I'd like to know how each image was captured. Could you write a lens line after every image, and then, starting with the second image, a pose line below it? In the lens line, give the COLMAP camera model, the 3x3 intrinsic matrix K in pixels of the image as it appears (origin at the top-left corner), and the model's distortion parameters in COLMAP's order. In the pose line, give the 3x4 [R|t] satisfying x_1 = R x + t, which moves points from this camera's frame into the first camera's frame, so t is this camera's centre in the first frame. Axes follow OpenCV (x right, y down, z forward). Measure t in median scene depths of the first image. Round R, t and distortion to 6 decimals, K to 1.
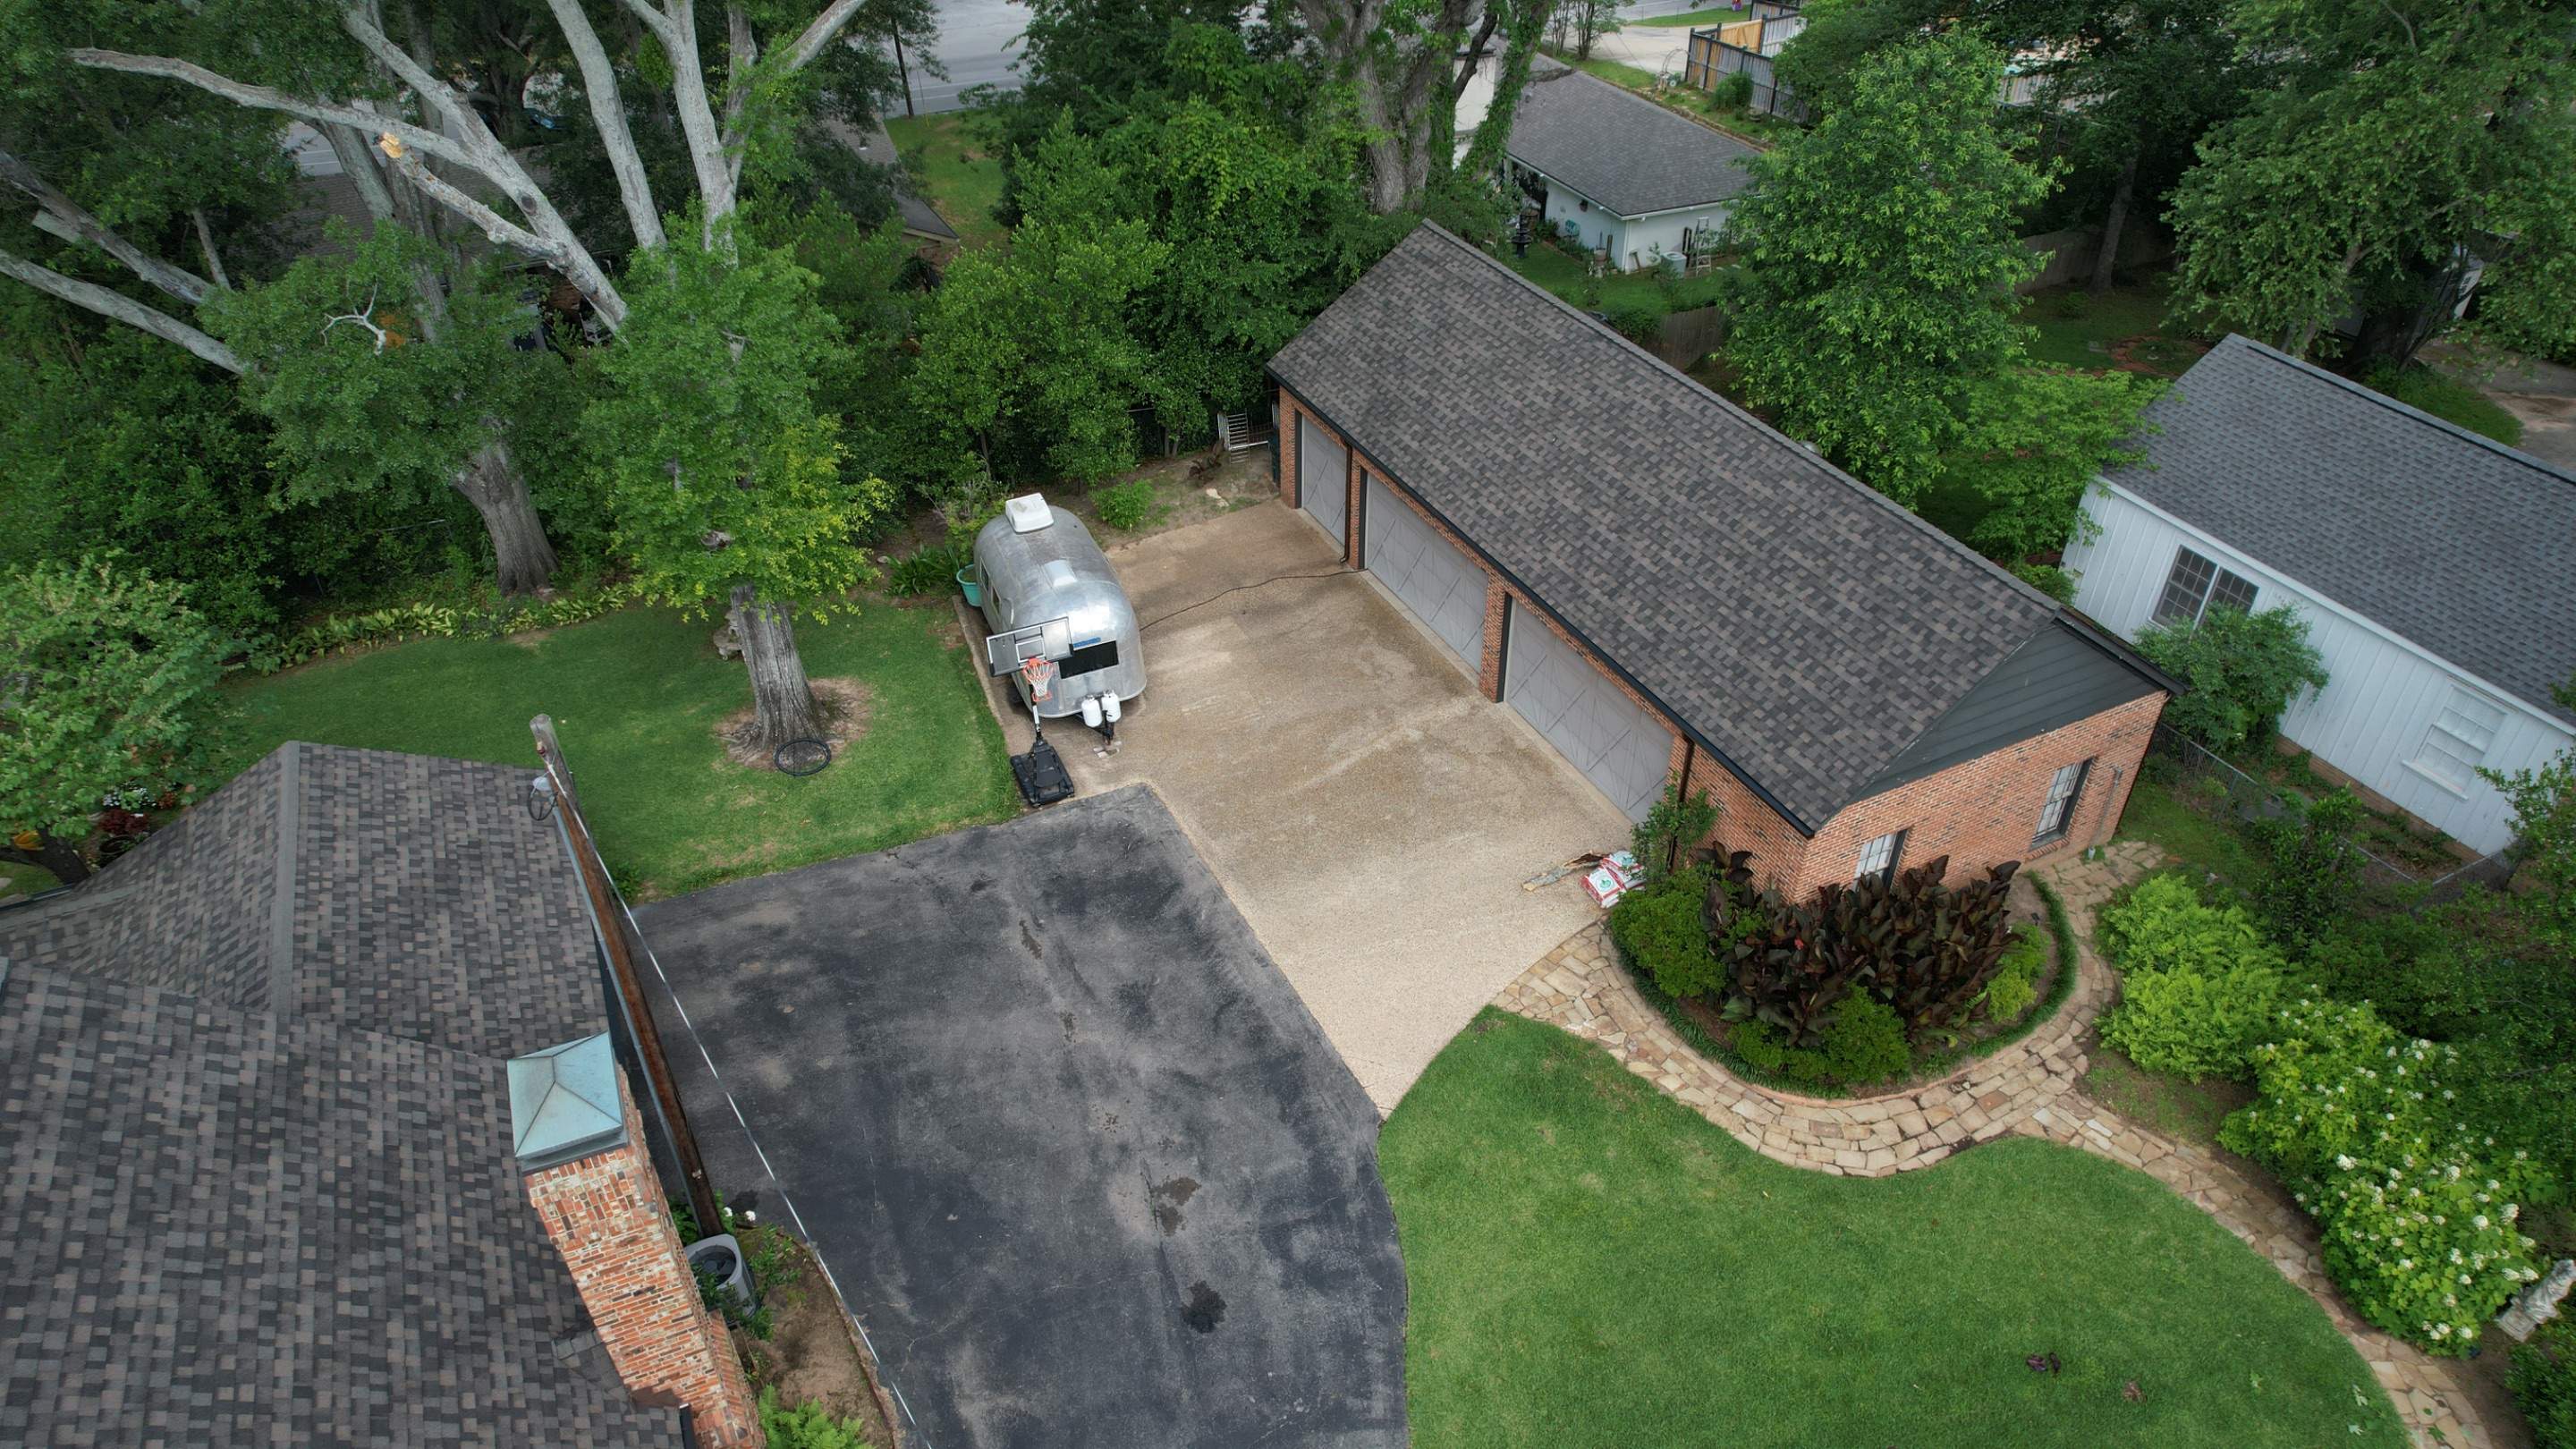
lens RADIAL K [[1668.1, 0, 1291.6], [0, 1668.1, 733.3], [0, 0, 1]] dist [-0.076024, 0.072480]
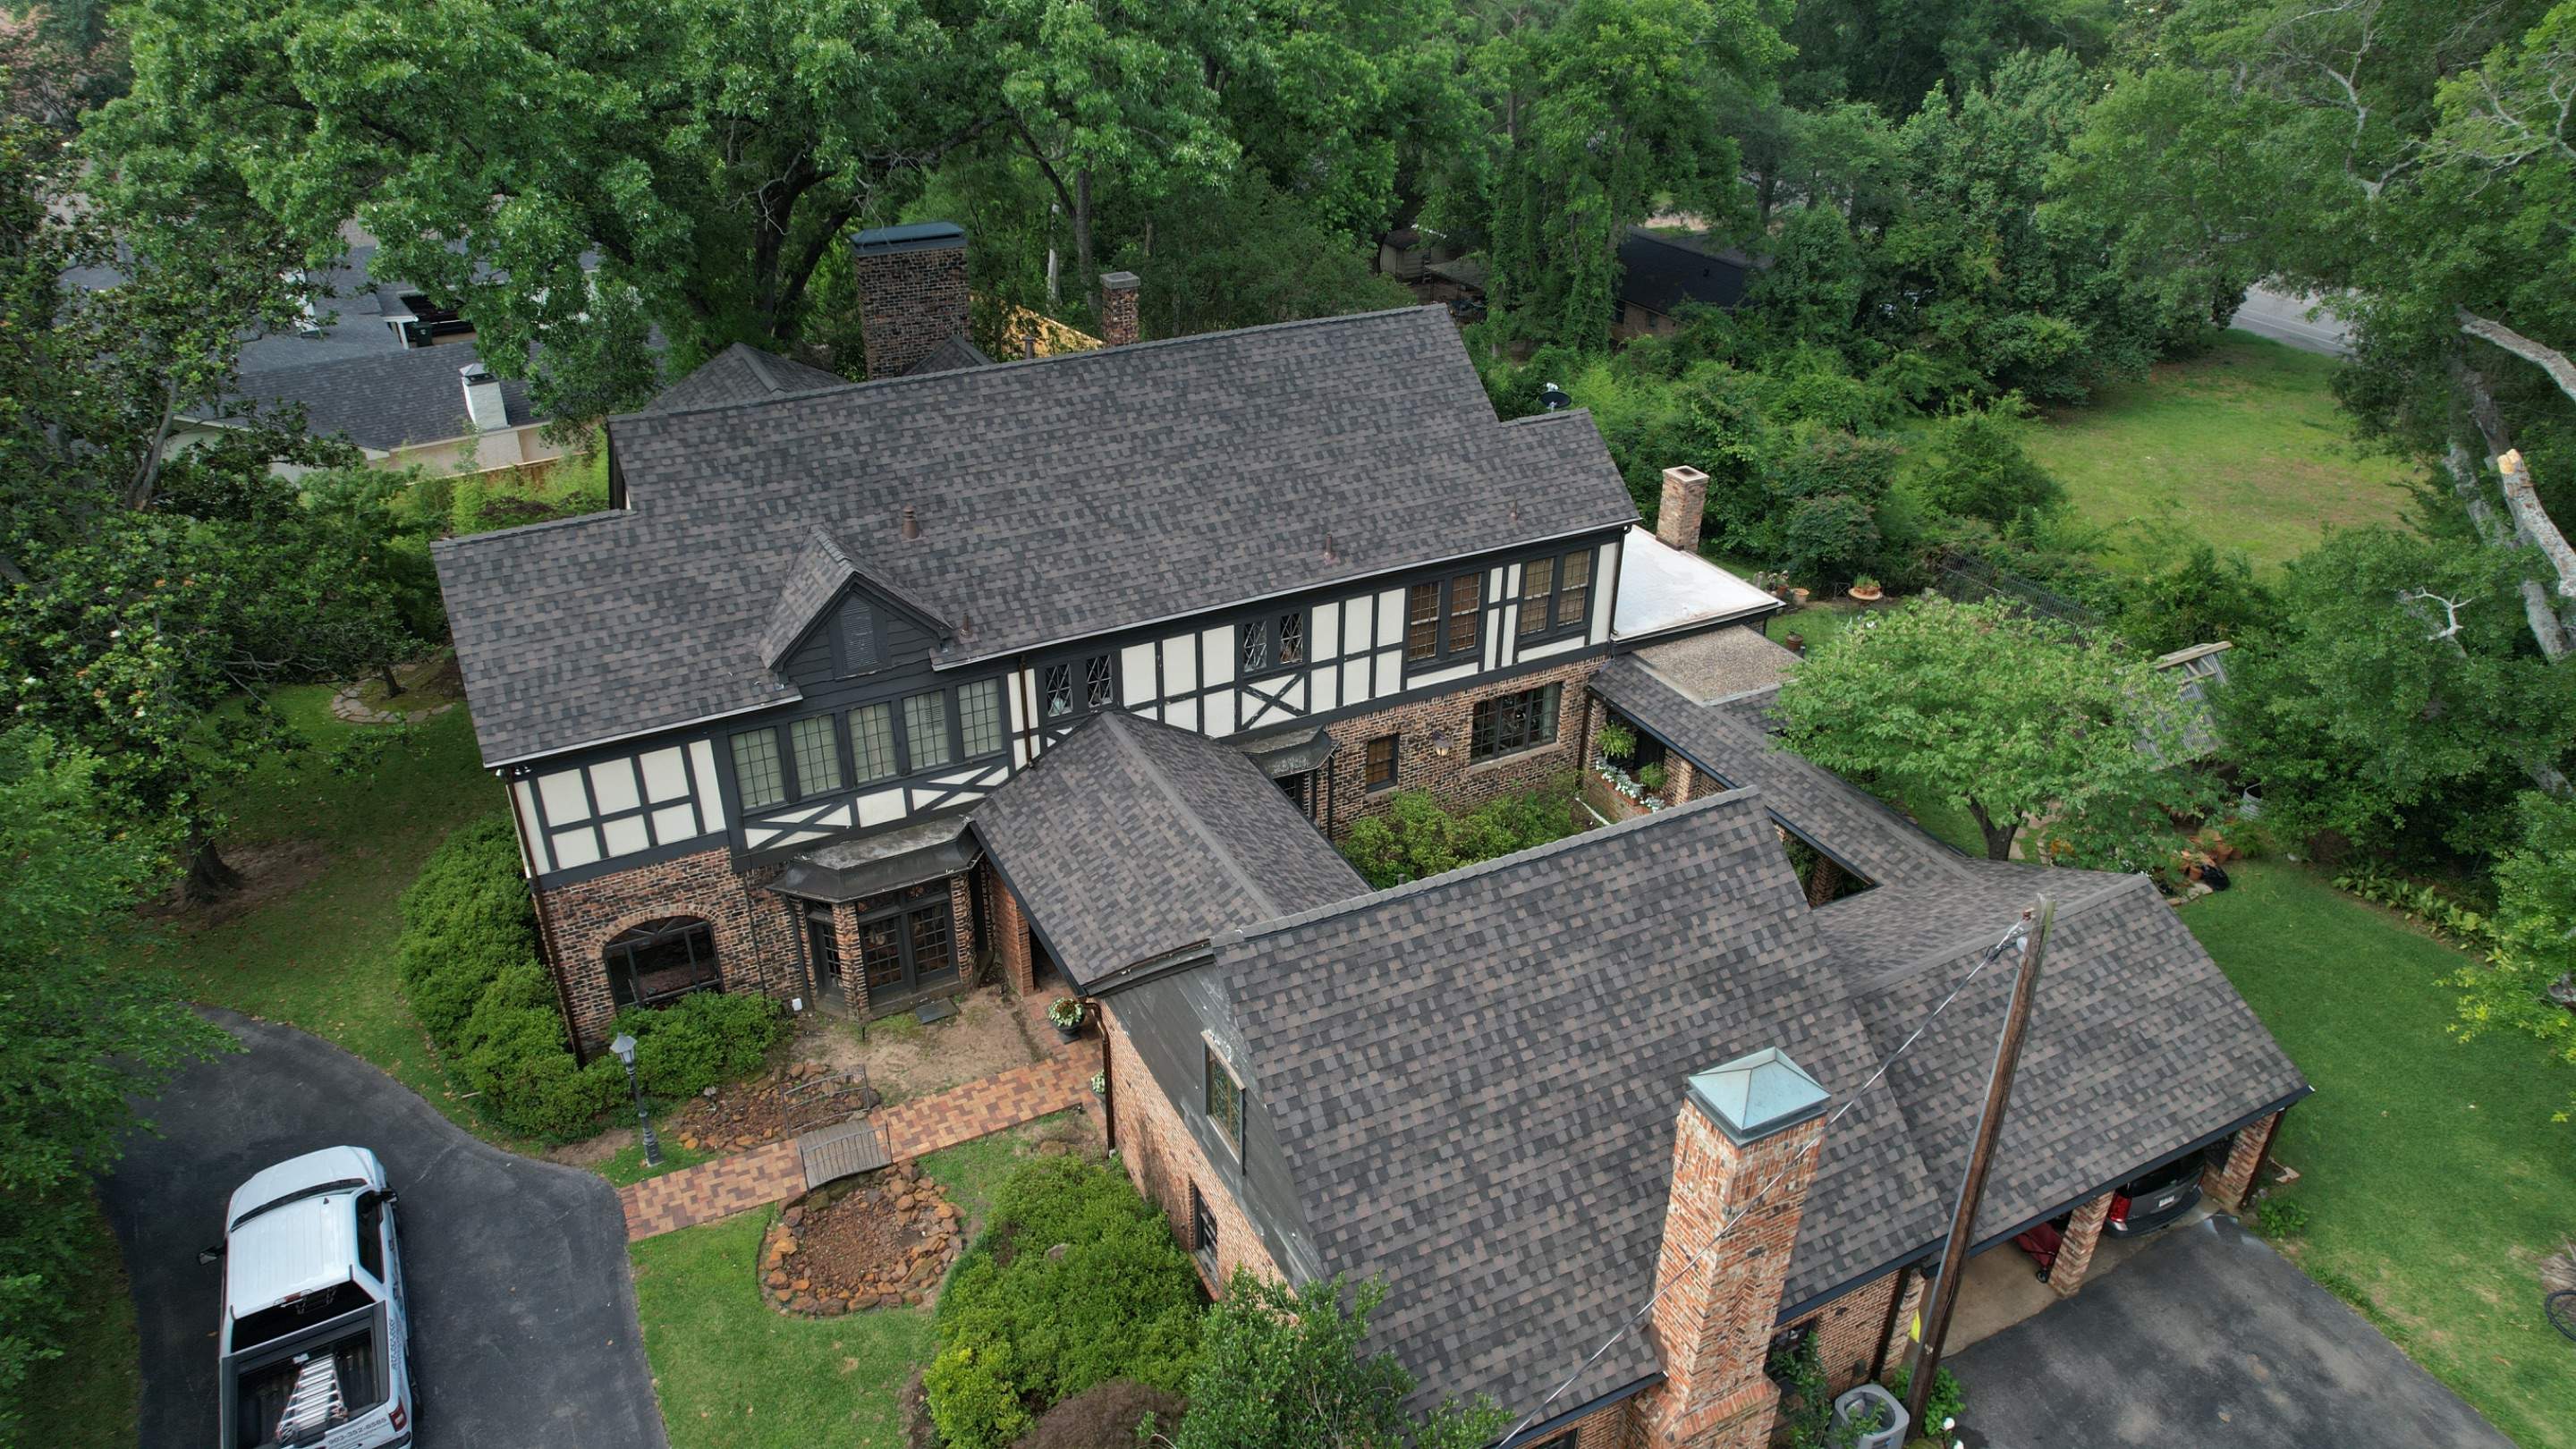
lens RADIAL K [[1668.1, 0, 1280.4], [0, 1668.1, 720.8], [0, 0, 1]] dist [-0.076024, 0.072480]
pose [[0.019470, 0.473682, -0.880481, 0.419565], [-0.596788, 0.712063, 0.369879, -0.180616], [0.802163, 0.518259, 0.296551, 0.198527]]
